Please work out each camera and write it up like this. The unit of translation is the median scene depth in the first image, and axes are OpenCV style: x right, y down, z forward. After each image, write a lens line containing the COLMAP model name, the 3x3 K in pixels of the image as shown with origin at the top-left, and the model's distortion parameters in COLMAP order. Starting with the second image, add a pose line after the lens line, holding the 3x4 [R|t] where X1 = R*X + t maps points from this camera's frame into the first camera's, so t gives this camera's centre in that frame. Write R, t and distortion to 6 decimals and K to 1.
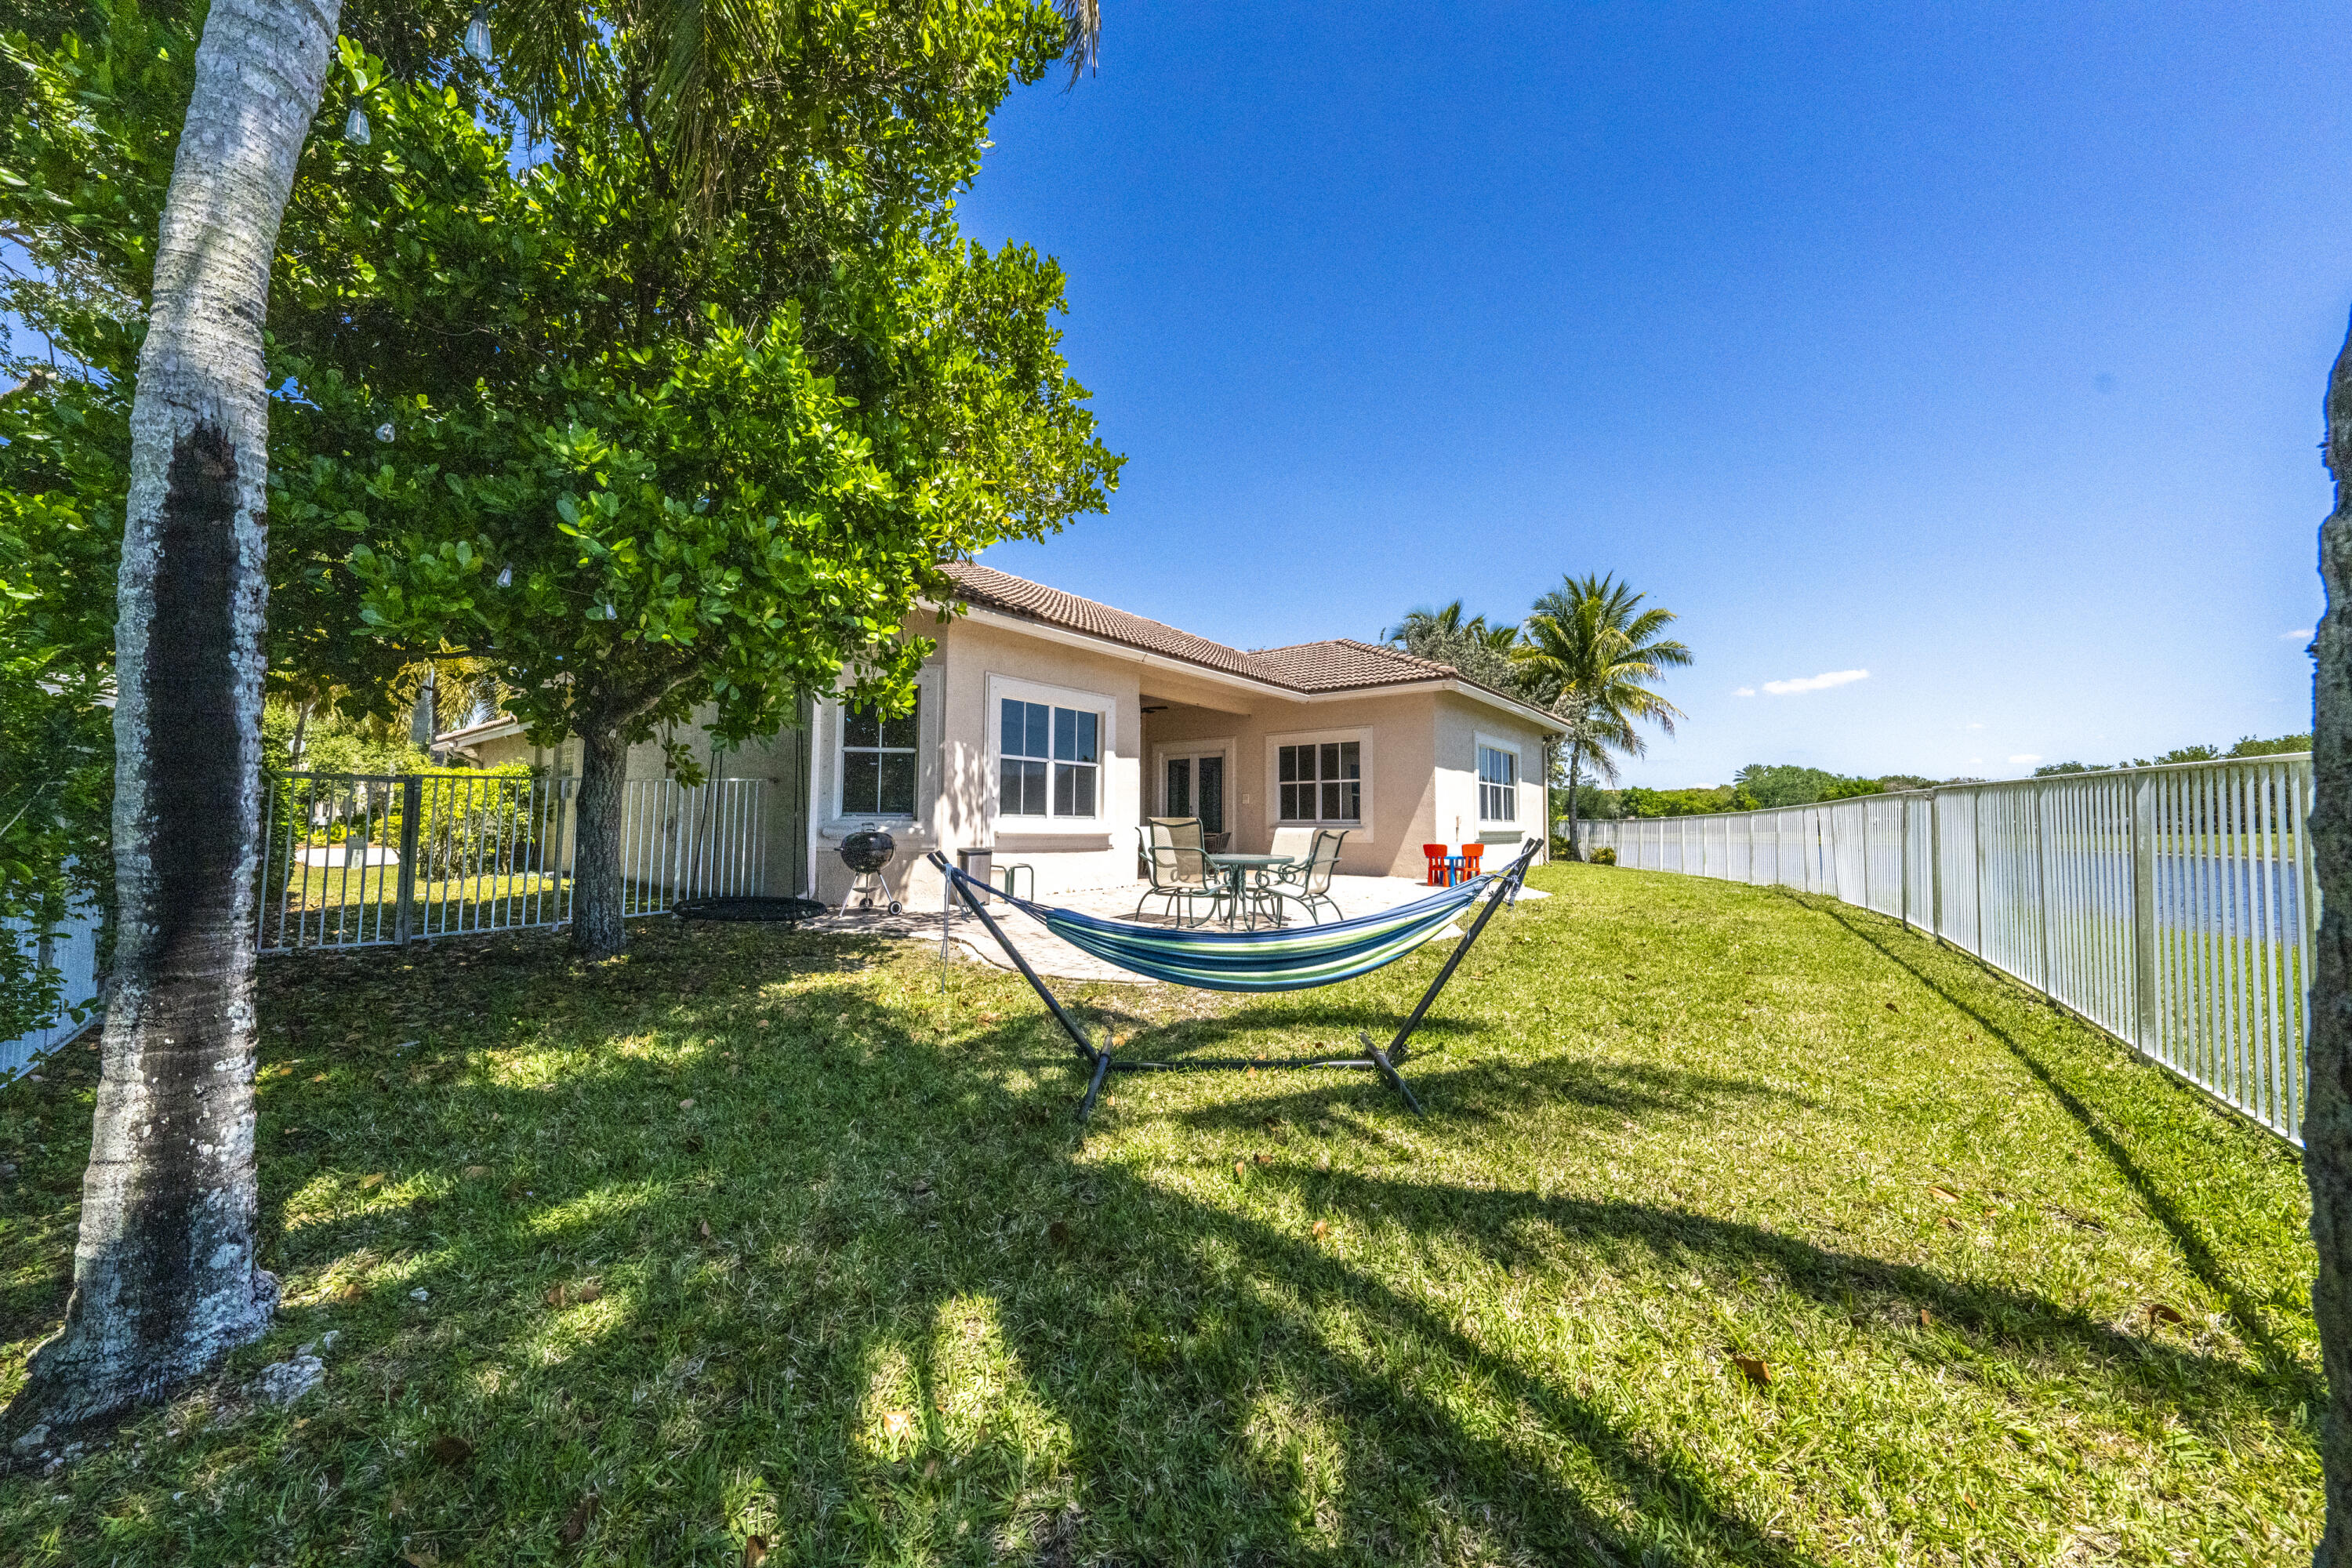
lens RADIAL K [[847.6, 0, 1166.9], [0, 847.6, 783.6], [0, 0, 1]] dist [-0.000465, -0.000567]
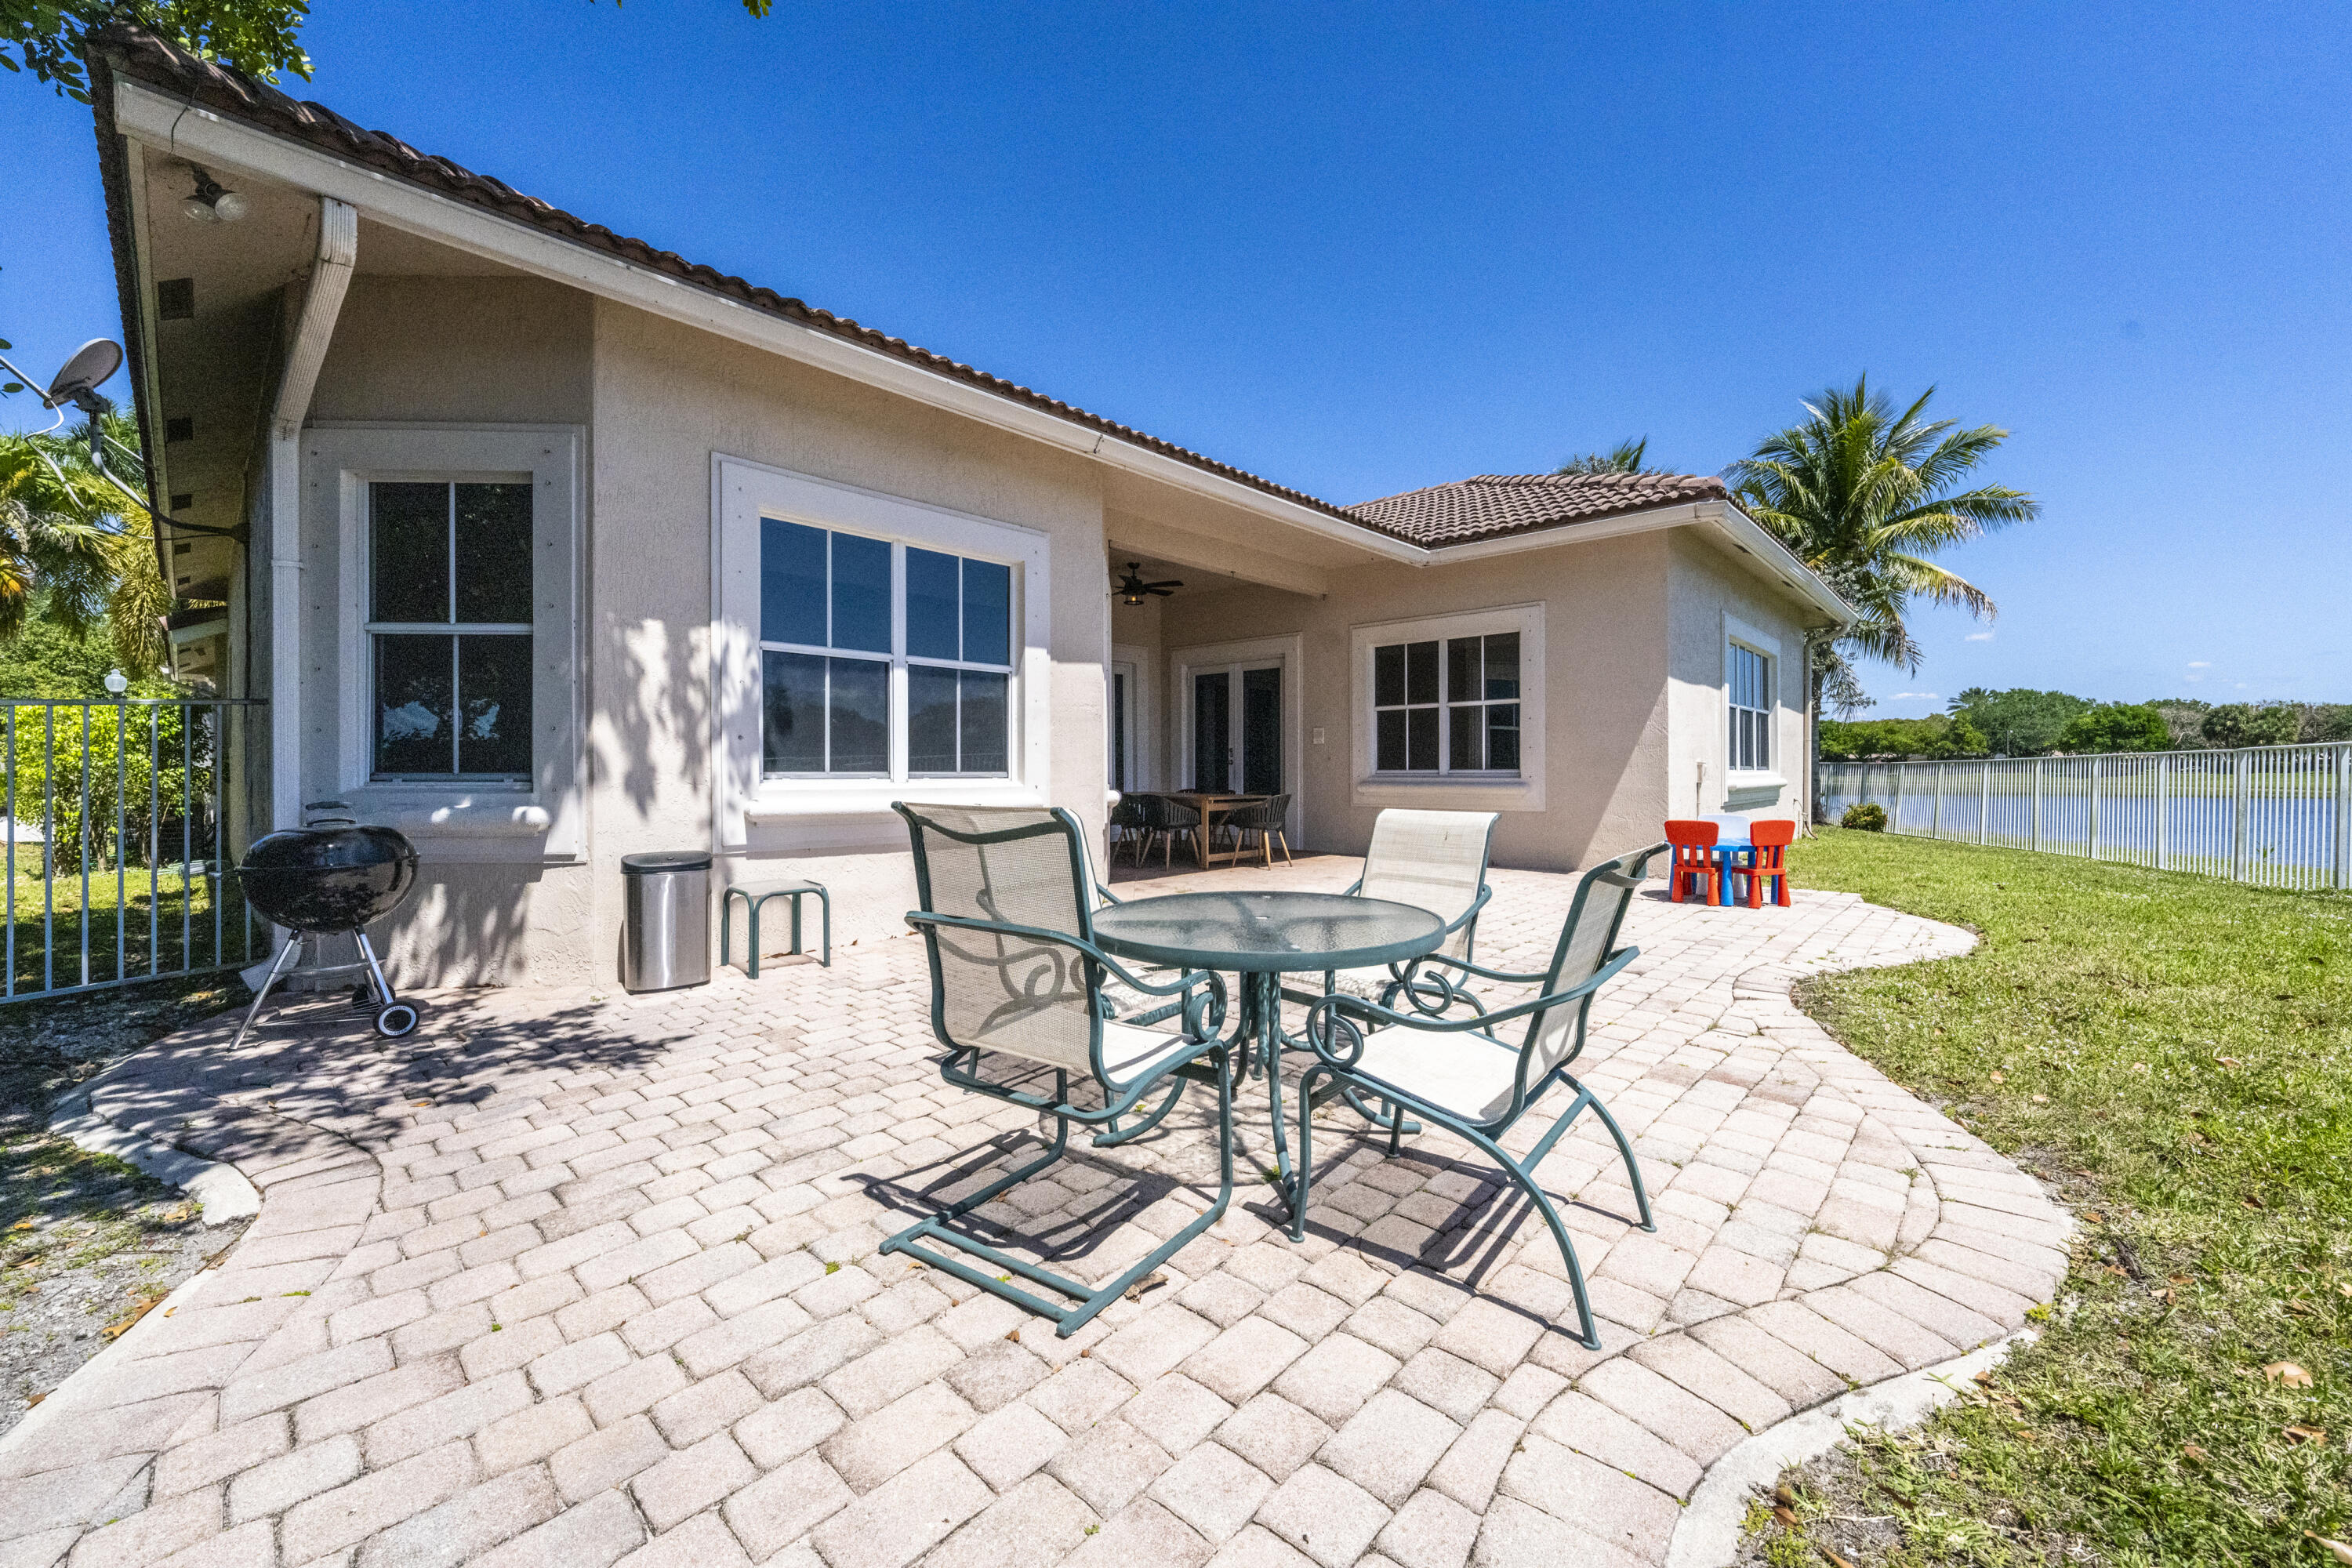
lens RADIAL K [[886.3, 0, 1194.2], [0, 886.3, 774.7], [0, 0, 1]] dist [0.001585, 0.000419]
pose [[0.998067, -0.009246, -0.061448, 0.046577], [0.012666, 0.998378, 0.055499, 0.009974], [0.060835, -0.056170, 0.996566, 0.394604]]
